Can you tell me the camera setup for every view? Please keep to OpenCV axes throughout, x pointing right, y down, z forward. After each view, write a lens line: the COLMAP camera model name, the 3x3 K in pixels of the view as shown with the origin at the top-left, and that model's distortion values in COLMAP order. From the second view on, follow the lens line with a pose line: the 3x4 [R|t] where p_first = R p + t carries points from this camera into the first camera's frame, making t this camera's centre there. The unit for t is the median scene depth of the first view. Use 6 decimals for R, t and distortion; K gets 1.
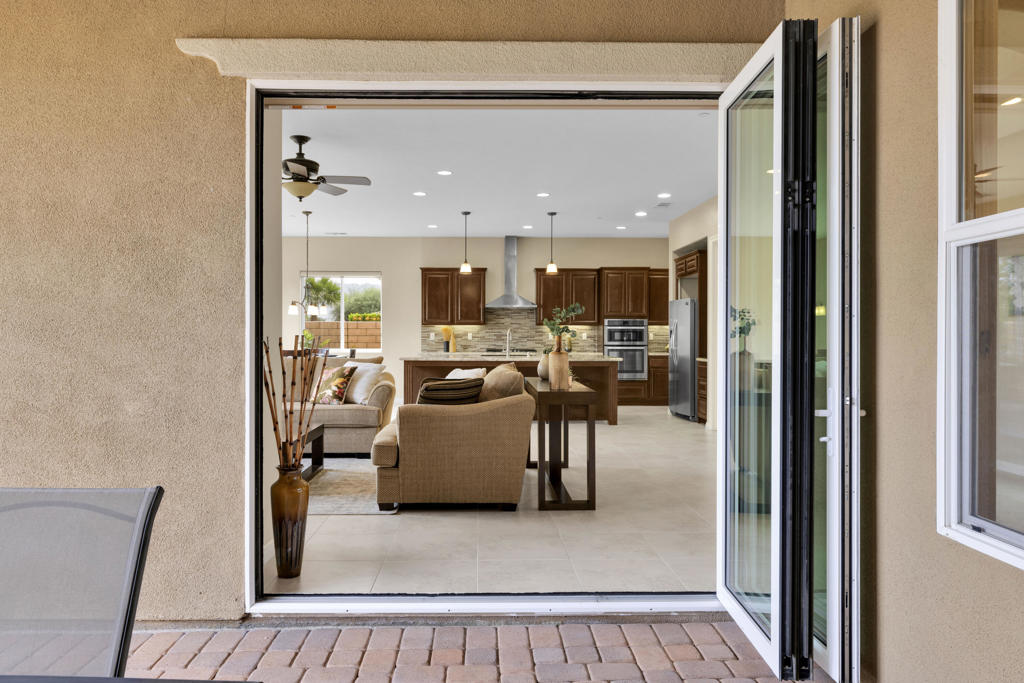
lens RADIAL K [[431.1, 0, 507.2], [0, 431.1, 336.5], [0, 0, 1]] dist [0.000563, -0.000130]
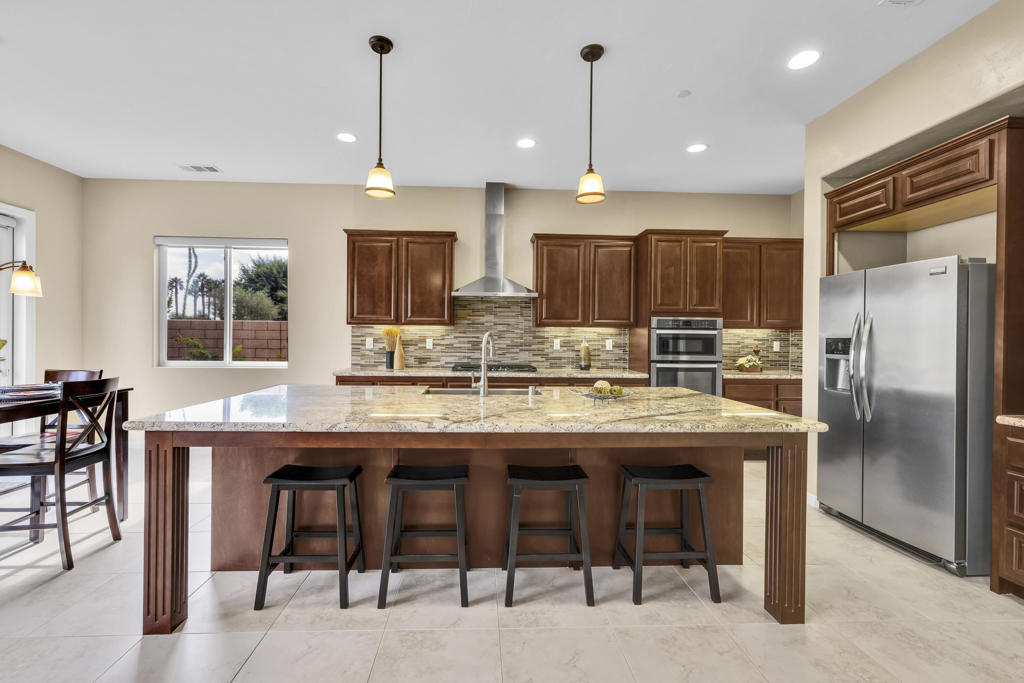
lens RADIAL K [[431.1, 0, 508.7], [0, 431.1, 341.1], [0, 0, 1]] dist [0.000563, -0.000130]
pose [[0.999311, 0.008354, 0.036161, 0.007316], [-0.008419, 0.999963, 0.001652, -0.006089], [-0.036146, -0.001955, 0.999345, 0.387305]]
